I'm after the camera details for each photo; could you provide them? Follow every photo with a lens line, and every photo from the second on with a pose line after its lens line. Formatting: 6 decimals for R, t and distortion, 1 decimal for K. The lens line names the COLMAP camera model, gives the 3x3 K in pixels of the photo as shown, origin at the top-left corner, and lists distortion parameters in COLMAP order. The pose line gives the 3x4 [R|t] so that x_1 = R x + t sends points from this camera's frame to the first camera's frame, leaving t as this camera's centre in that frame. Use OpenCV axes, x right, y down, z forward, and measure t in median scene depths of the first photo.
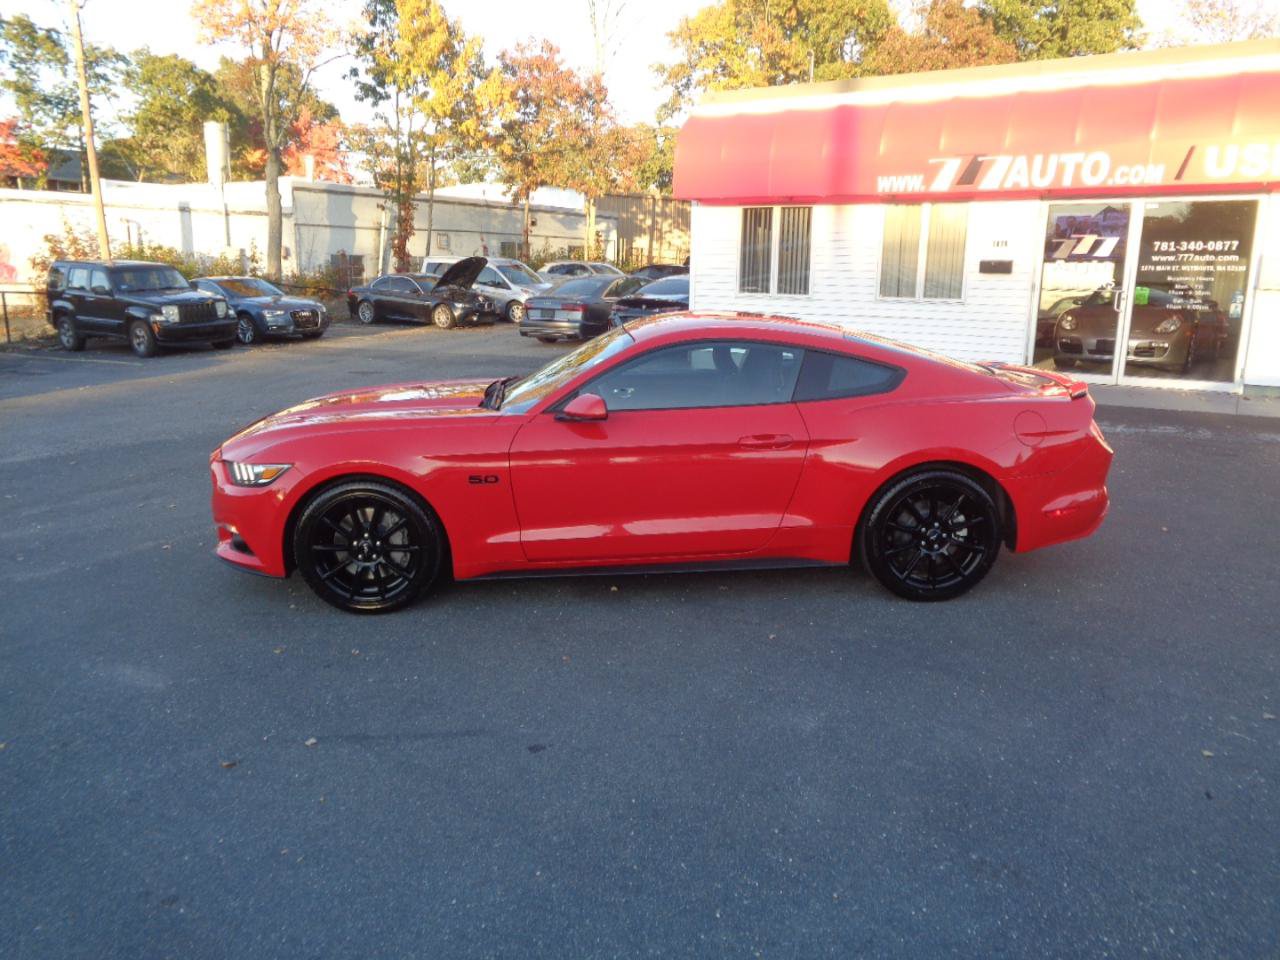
lens RADIAL K [[956.9, 0, 643.3], [0, 956.9, 476.7], [0, 0, 1]] dist [0.004162, 0.000752]
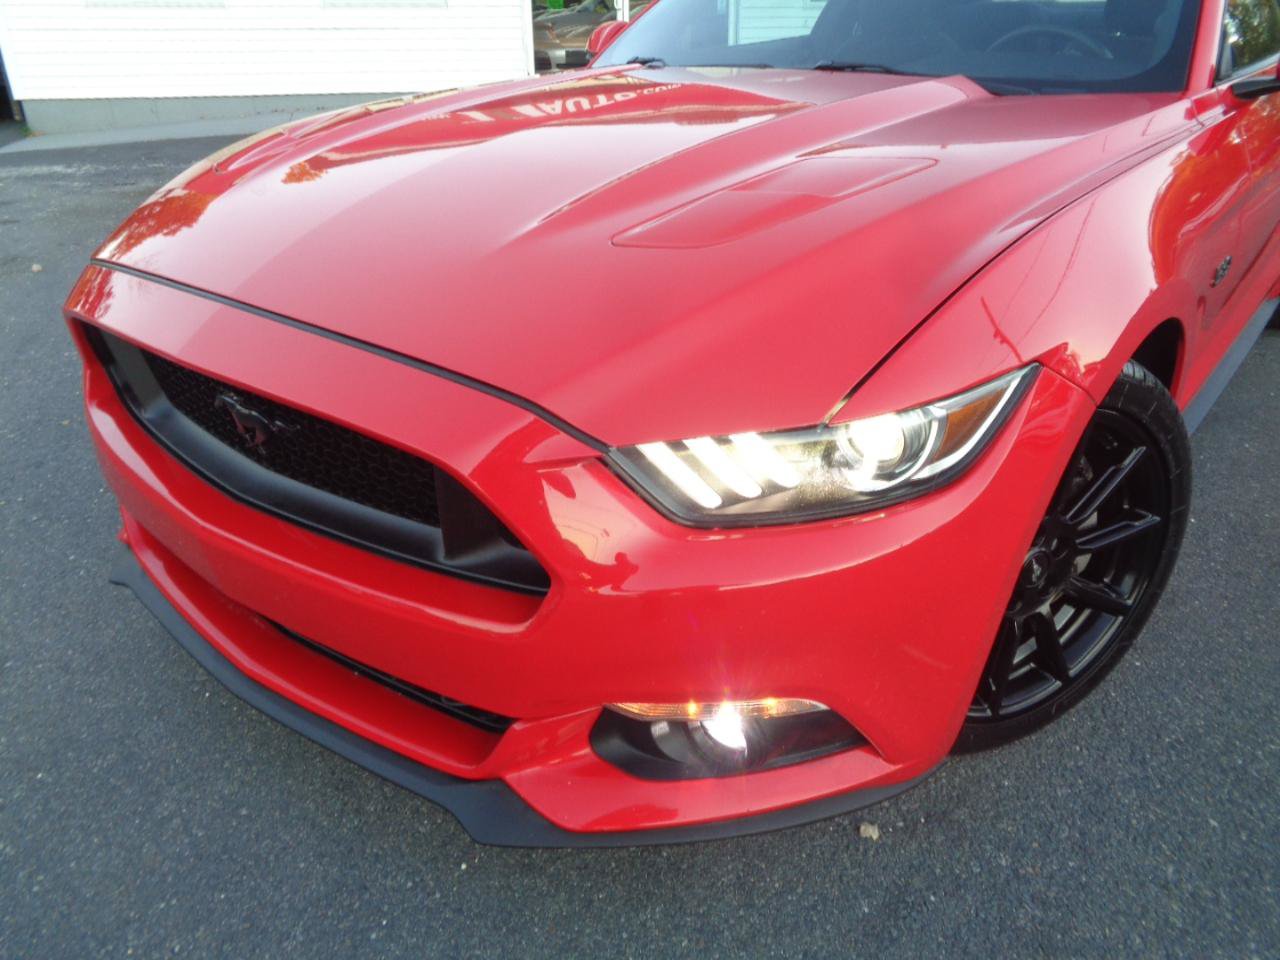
lens RADIAL K [[956.9, 0, 643.3], [0, 956.9, 476.7], [0, 0, 1]] dist [0.004162, 0.000752]
pose [[0.666131, -0.333927, 0.666905, -0.235071], [0.169771, 0.938587, 0.300387, -0.029917], [-0.726256, -0.086876, 0.681913, 0.349104]]
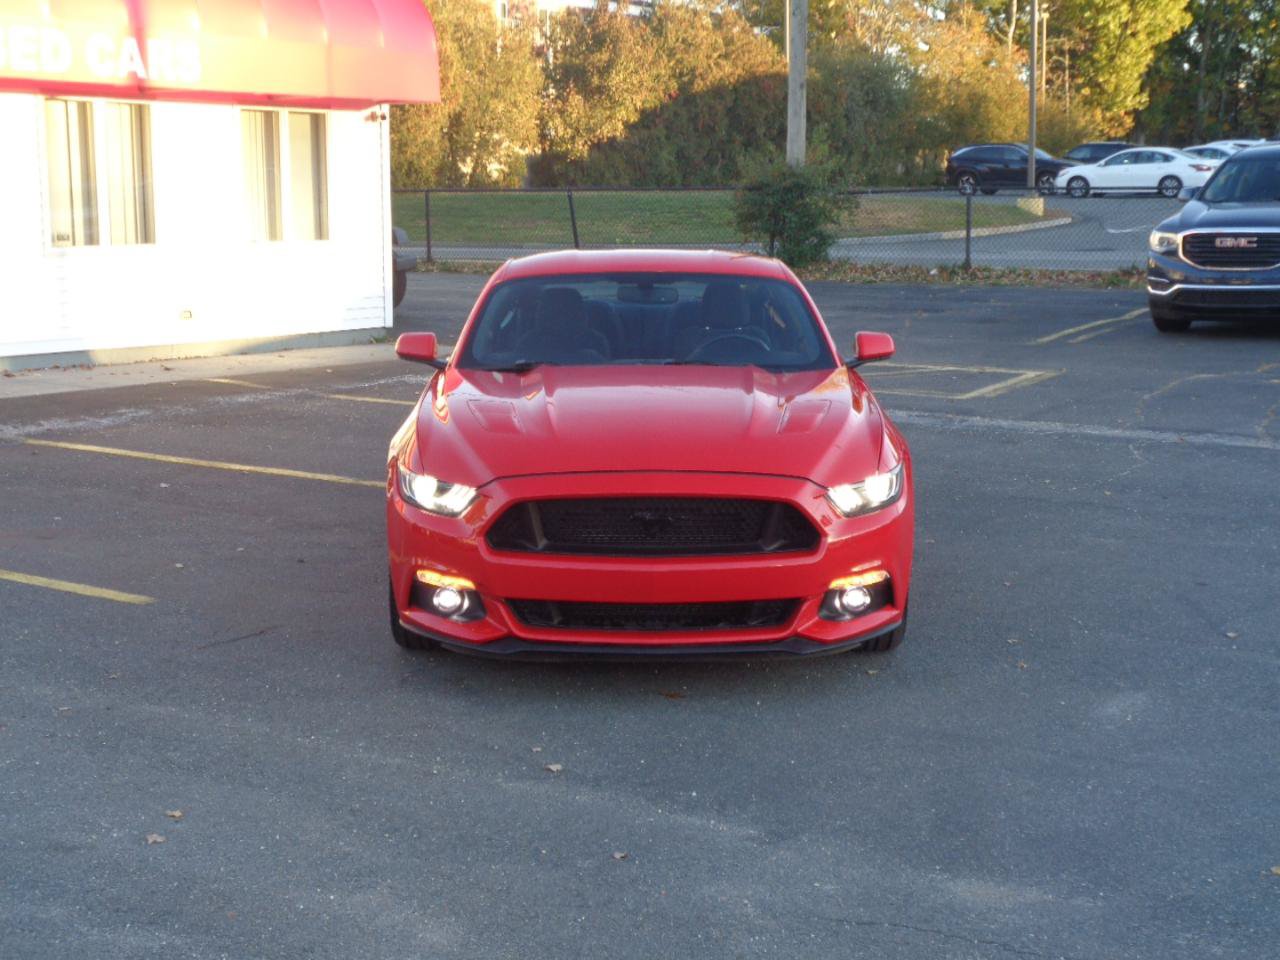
lens RADIAL K [[1908.8, 0, 640.0], [0, 1908.8, 480.0], [0, 0, 1]] dist [0.014930, 0.039750]
pose [[0.048151, -0.151946, 0.987215, -0.717710], [0.212820, 0.967227, 0.138490, -0.096466], [-0.975904, 0.203431, 0.078910, 0.419809]]
